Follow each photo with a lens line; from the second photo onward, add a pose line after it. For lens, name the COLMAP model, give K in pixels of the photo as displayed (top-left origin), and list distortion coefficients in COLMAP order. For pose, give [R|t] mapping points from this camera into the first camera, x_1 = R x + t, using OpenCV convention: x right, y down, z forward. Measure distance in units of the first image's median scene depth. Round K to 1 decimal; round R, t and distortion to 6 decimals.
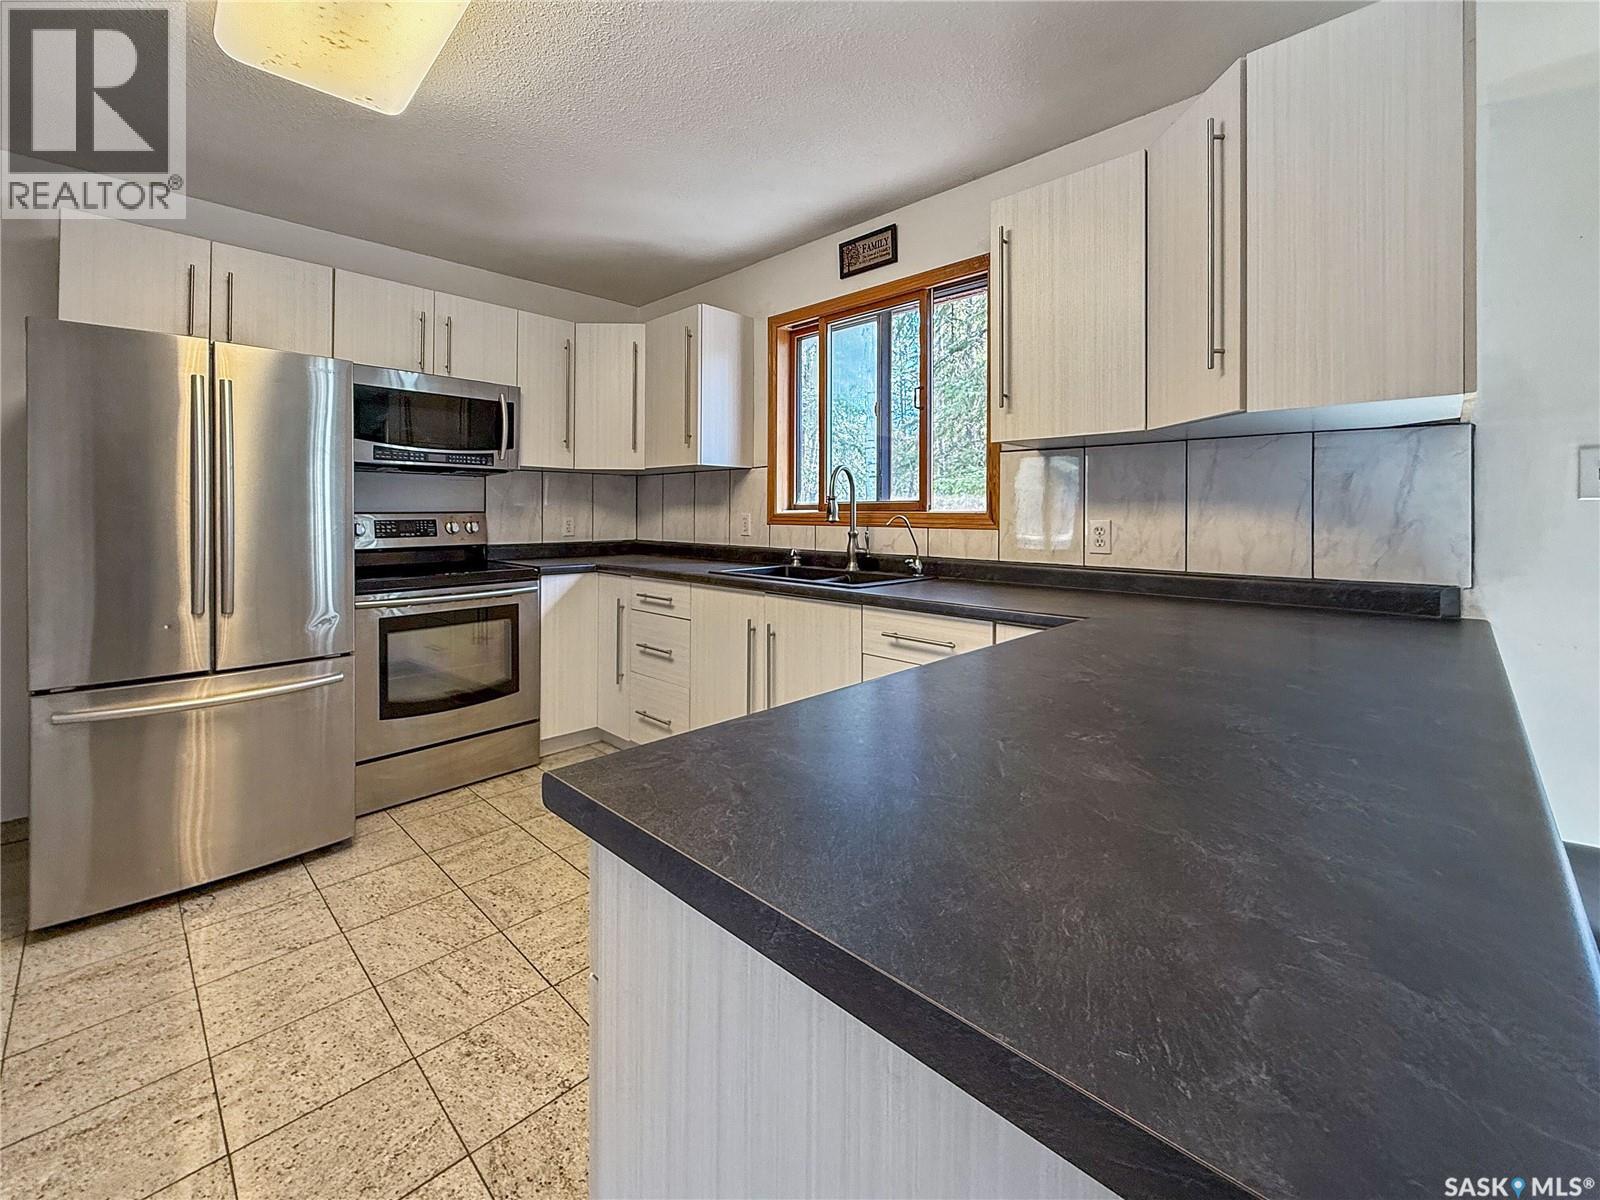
lens RADIAL K [[673.0, 0, 795.4], [0, 673.0, 515.9], [0, 0, 1]] dist [-0.001066, -0.000314]
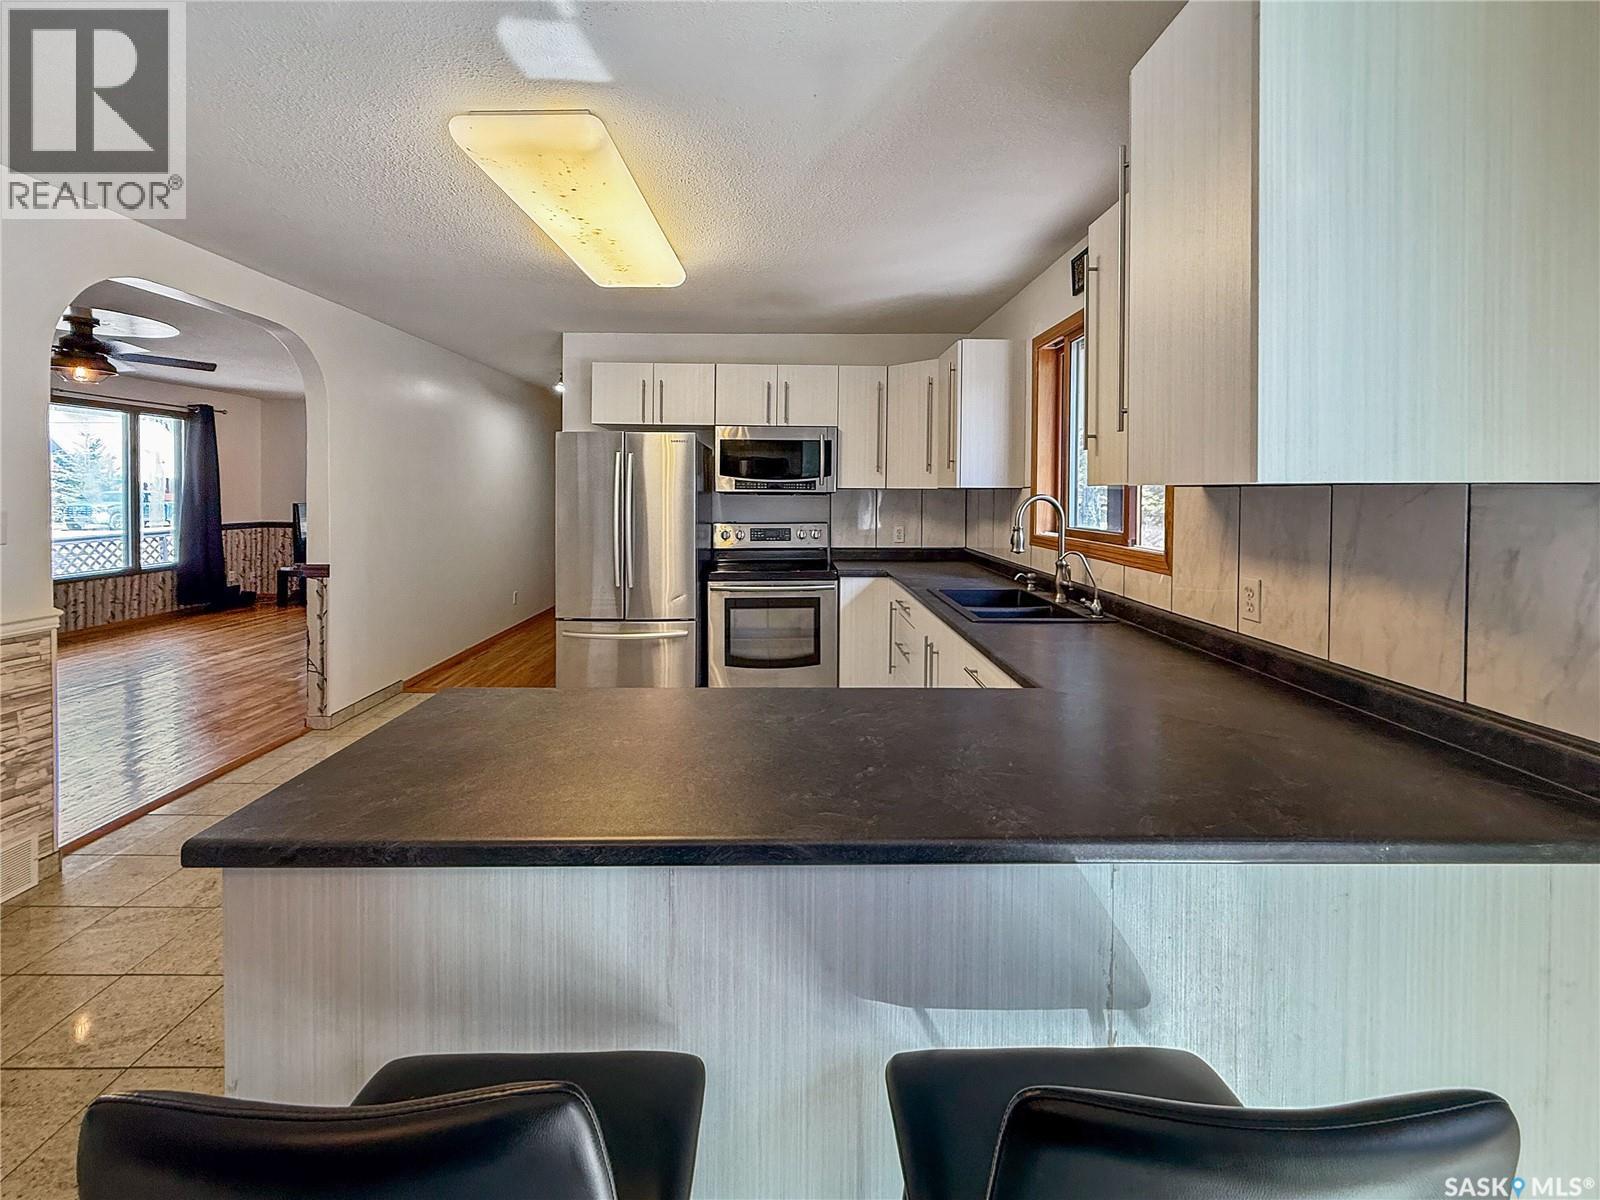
lens RADIAL K [[675.2, 0, 791.6], [0, 675.2, 503.9], [0, 0, 1]] dist [-0.000002, 0.000063]
pose [[0.710618, 0.013767, -0.703444, 0.509763], [-0.007664, 0.999901, 0.011827, -0.071406], [0.703536, -0.003013, 0.710653, 0.037115]]
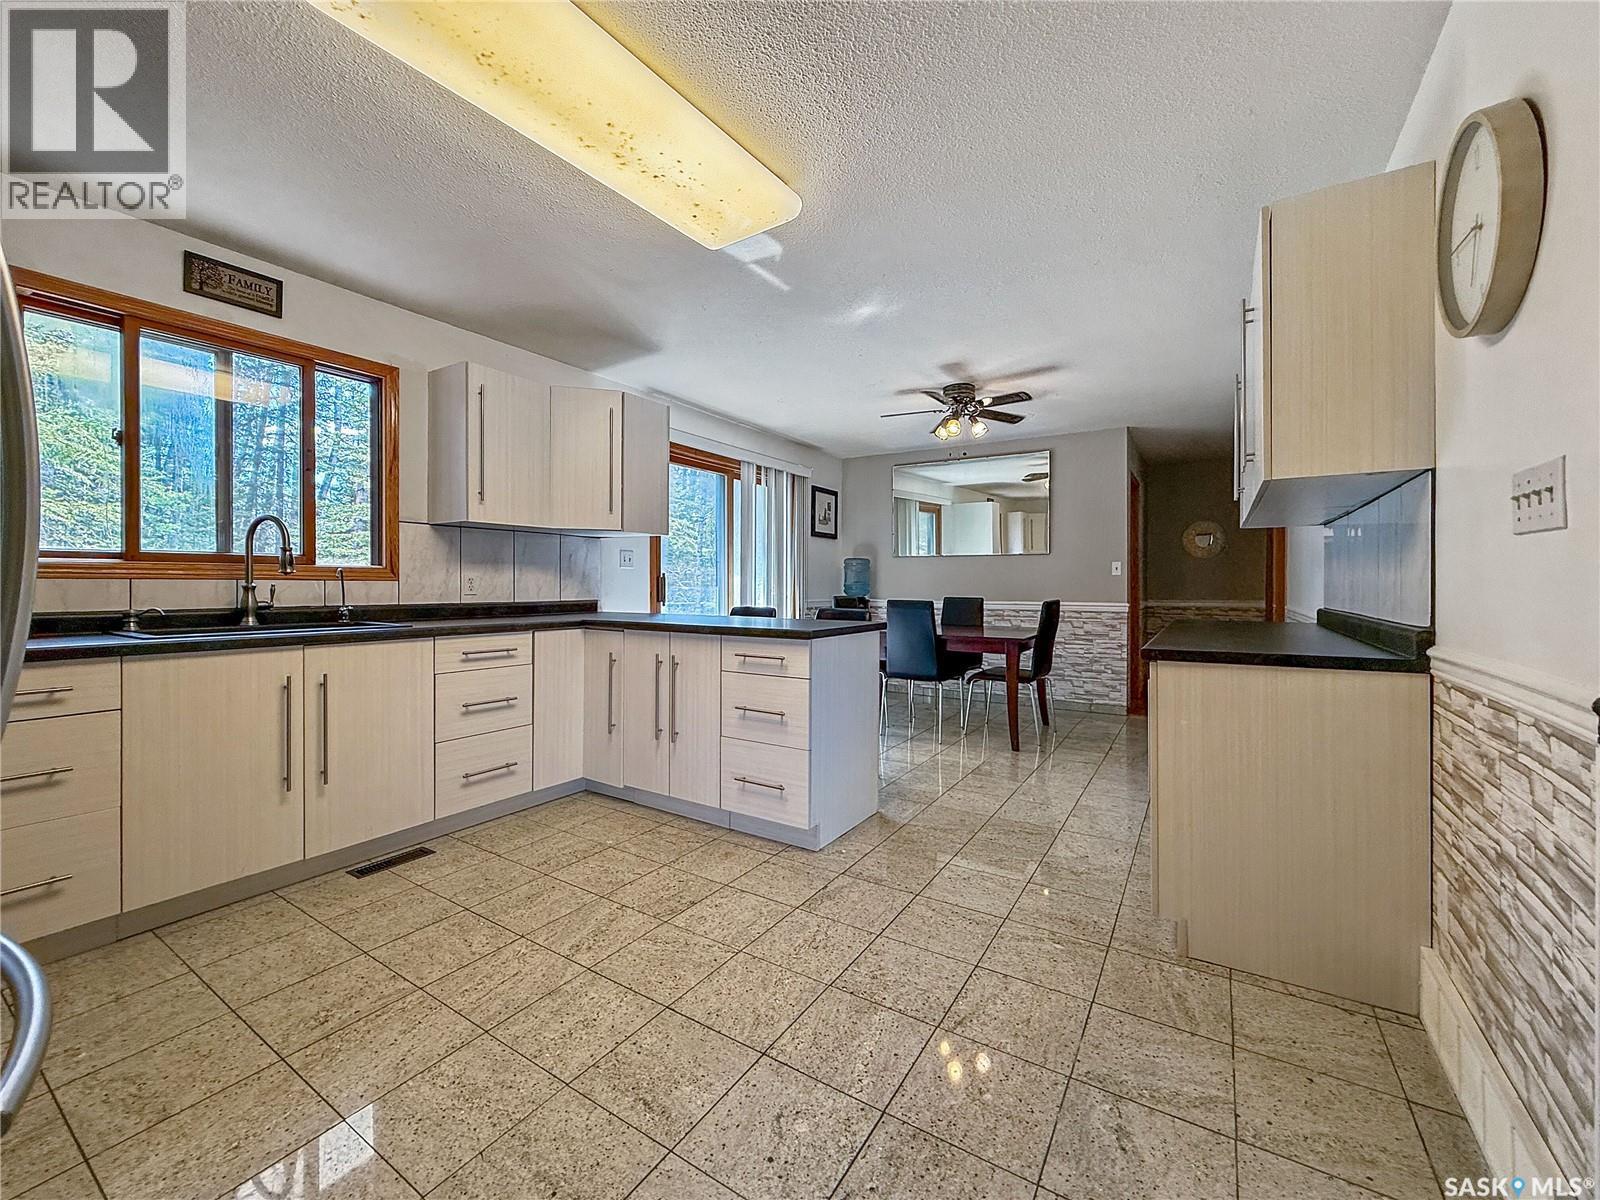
lens RADIAL K [[650.2, 0, 796.6], [0, 650.2, 589.9], [0, 0, 1]] dist [-0.000076, -0.000035]
pose [[-0.200928, -0.011798, 0.979535, -0.994437], [0.000394, 0.999926, 0.012125, 0.020862], [-0.979606, 0.002822, -0.200908, 0.445840]]
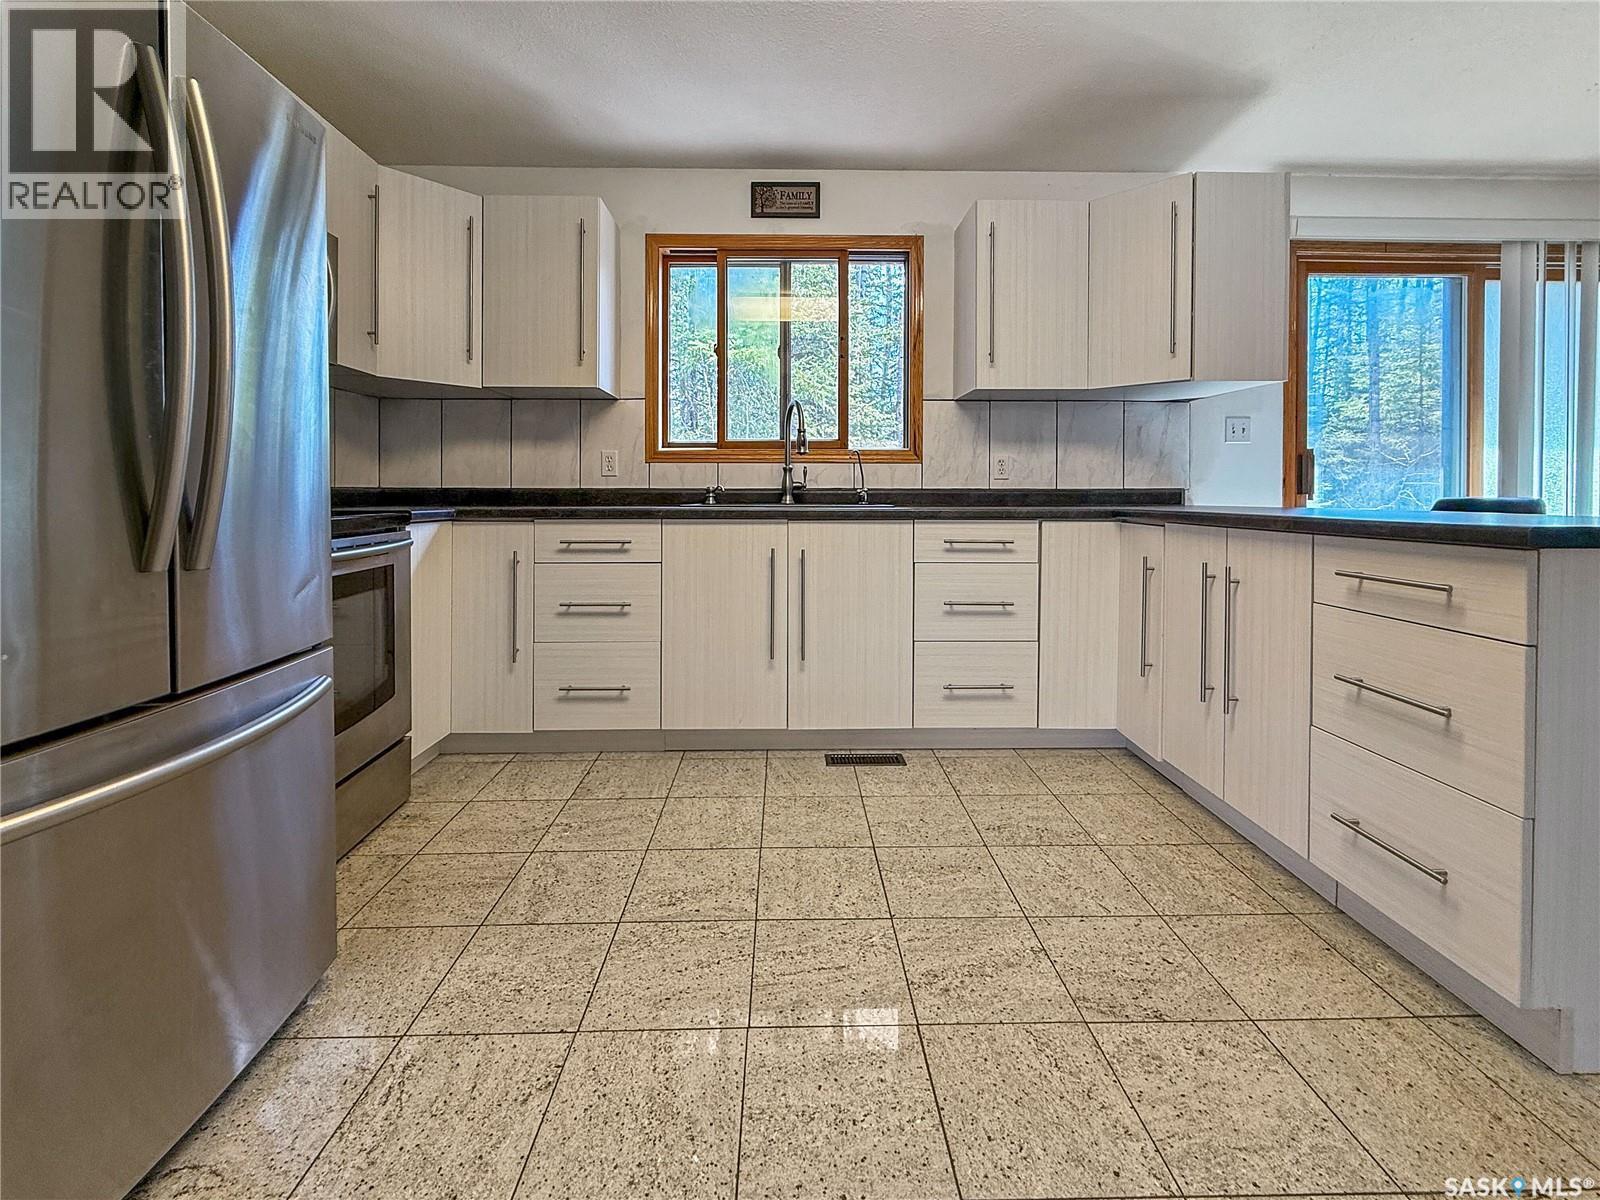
lens RADIAL K [[673.1, 0, 799.8], [0, 673.1, 501.8], [0, 0, 1]] dist [-0.001369, 0.000010]
pose [[0.700215, -0.010966, 0.713848, -0.665076], [0.004882, 0.999932, 0.010572, 0.069693], [-0.713916, -0.003918, 0.700221, 0.267662]]
